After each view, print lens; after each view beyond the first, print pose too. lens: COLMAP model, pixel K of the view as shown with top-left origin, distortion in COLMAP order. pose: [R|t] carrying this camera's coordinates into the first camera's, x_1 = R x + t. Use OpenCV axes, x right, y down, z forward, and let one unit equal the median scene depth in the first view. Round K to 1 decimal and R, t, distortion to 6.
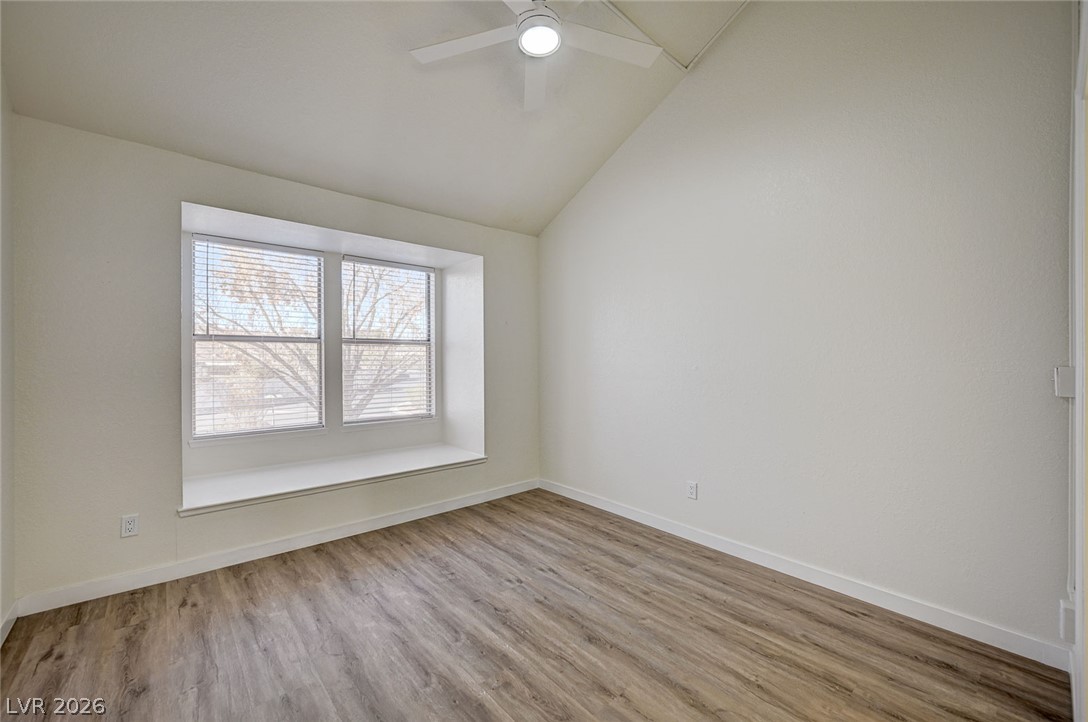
lens RADIAL K [[437.4, 0, 568.3], [0, 437.4, 358.7], [0, 0, 1]] dist [0.000599, -0.000214]
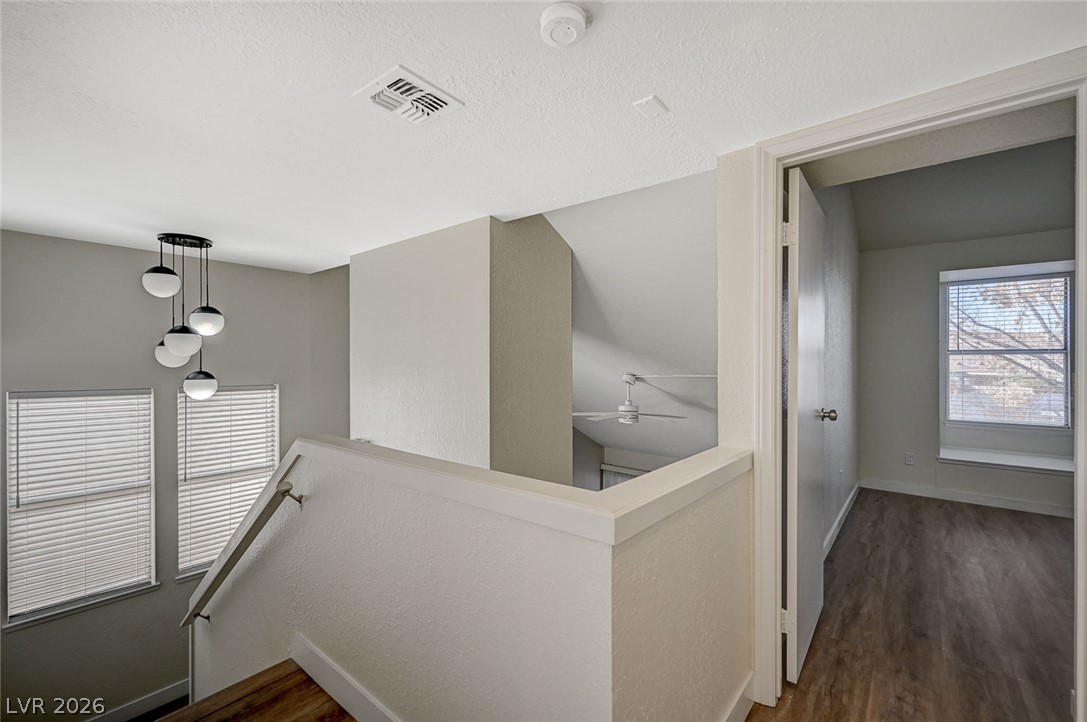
lens RADIAL K [[456.6, 0, 542.5], [0, 456.6, 366.6], [0, 0, 1]] dist [0.030692, 0.000677]
pose [[0.139619, 0.000020, -0.990205, 0.450829], [-0.001747, 0.999998, -0.000226, -0.000549], [0.990204, 0.001761, 0.139619, -0.501637]]
